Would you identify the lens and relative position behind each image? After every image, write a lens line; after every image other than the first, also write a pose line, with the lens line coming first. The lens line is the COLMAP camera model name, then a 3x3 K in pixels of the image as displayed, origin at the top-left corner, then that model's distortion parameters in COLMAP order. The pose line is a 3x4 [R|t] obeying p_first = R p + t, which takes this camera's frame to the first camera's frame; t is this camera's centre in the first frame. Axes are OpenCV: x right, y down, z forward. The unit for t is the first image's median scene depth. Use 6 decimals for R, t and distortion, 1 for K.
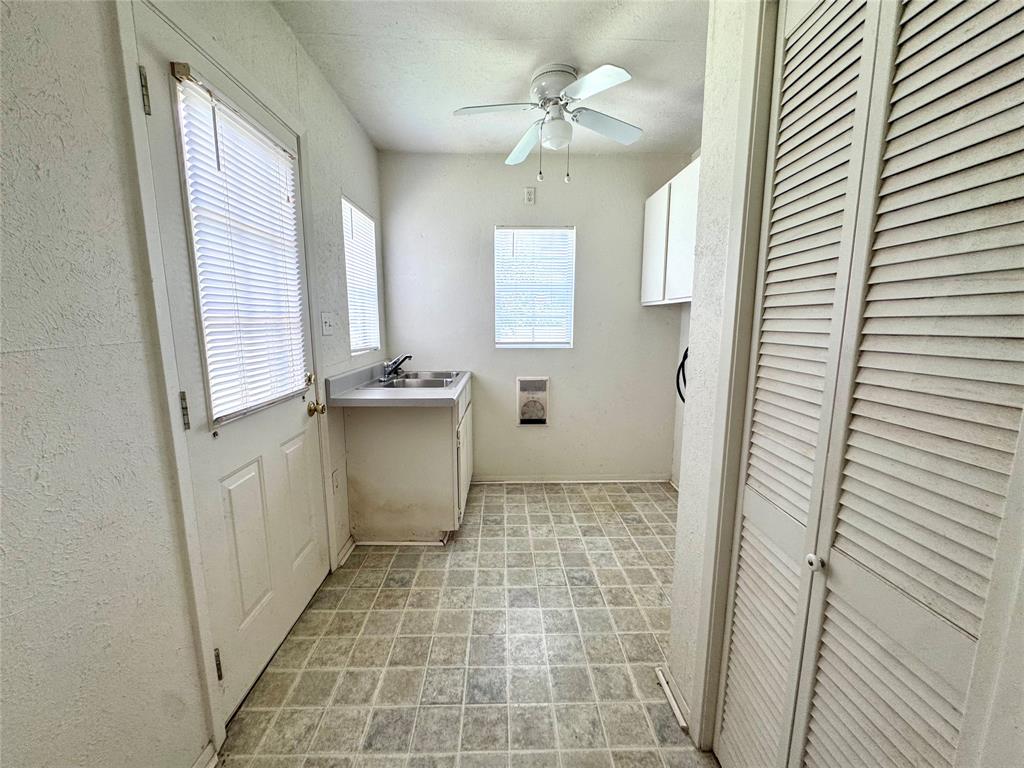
lens RADIAL K [[407.1, 0, 507.2], [0, 407.1, 381.7], [0, 0, 1]] dist [-0.020405, 0.002537]
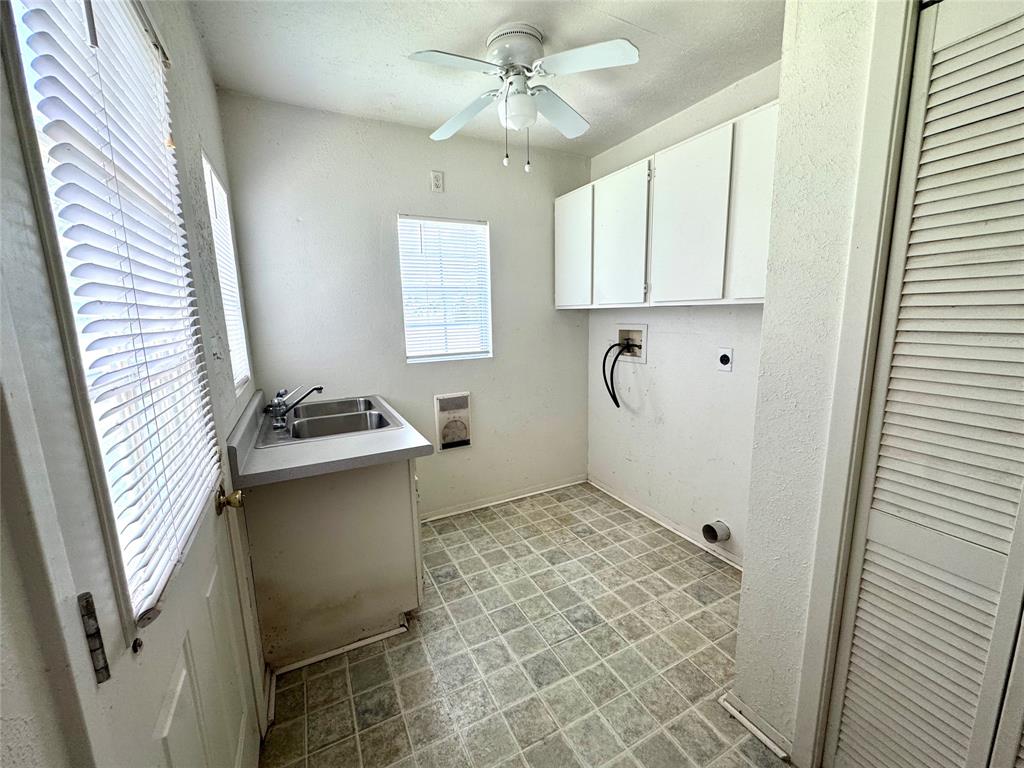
lens RADIAL K [[407.1, 0, 506.0], [0, 407.1, 381.8], [0, 0, 1]] dist [-0.020405, 0.002537]
pose [[0.898233, -0.093812, 0.429390, -0.240157], [0.087434, 0.995569, 0.034607, -0.066512], [-0.430734, 0.006459, 0.902456, 0.200208]]
